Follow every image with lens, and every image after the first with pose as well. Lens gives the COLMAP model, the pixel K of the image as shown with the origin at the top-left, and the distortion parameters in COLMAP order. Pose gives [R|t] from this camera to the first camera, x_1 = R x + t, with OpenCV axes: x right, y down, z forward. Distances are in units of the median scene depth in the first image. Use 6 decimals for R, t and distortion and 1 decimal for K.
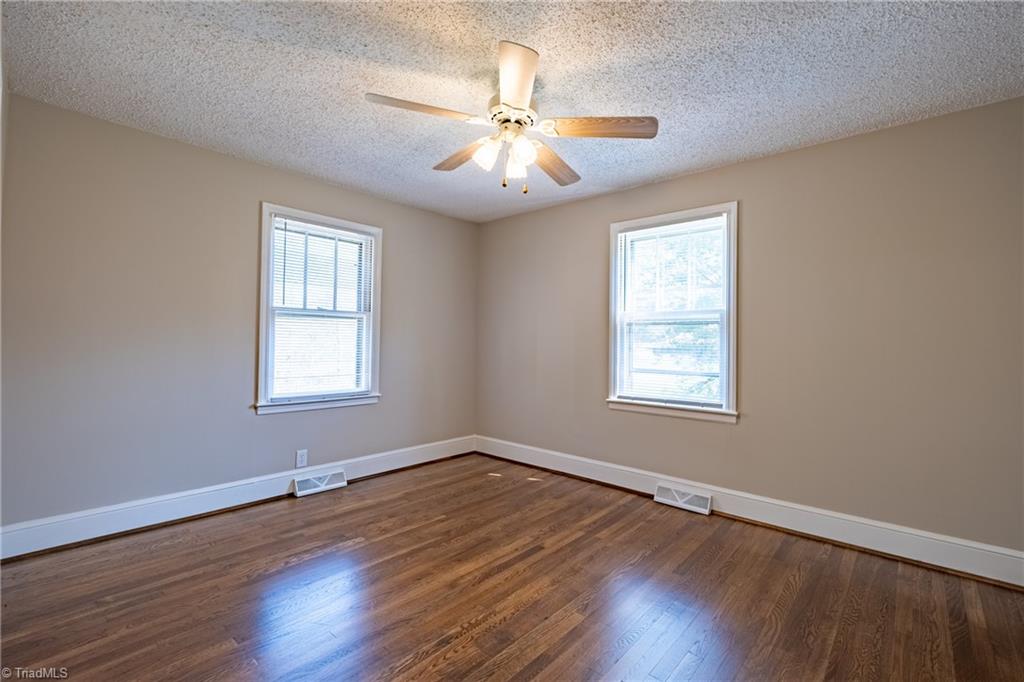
lens RADIAL K [[454.2, 0, 510.1], [0, 454.2, 335.9], [0, 0, 1]] dist [0.003780, 0.000263]
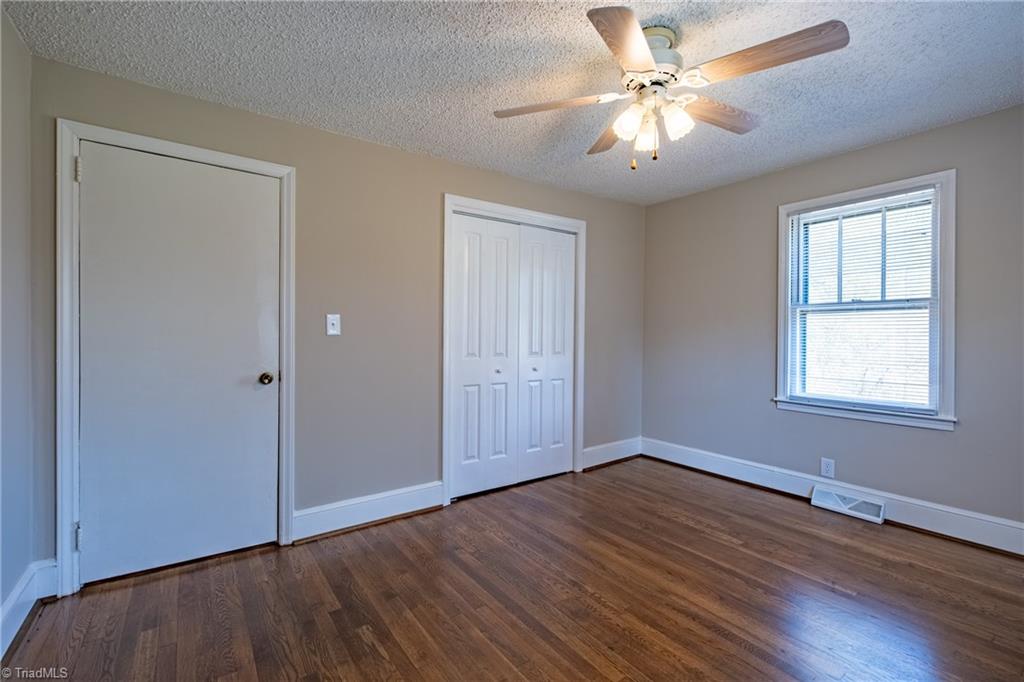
lens RADIAL K [[454.2, 0, 510.1], [0, 454.2, 335.9], [0, 0, 1]] dist [0.003780, 0.000263]
pose [[-0.221616, -0.014844, -0.975021, 0.651413], [0.009765, 0.999800, -0.017441, 0.016865], [0.975085, -0.013386, -0.221426, 0.662141]]
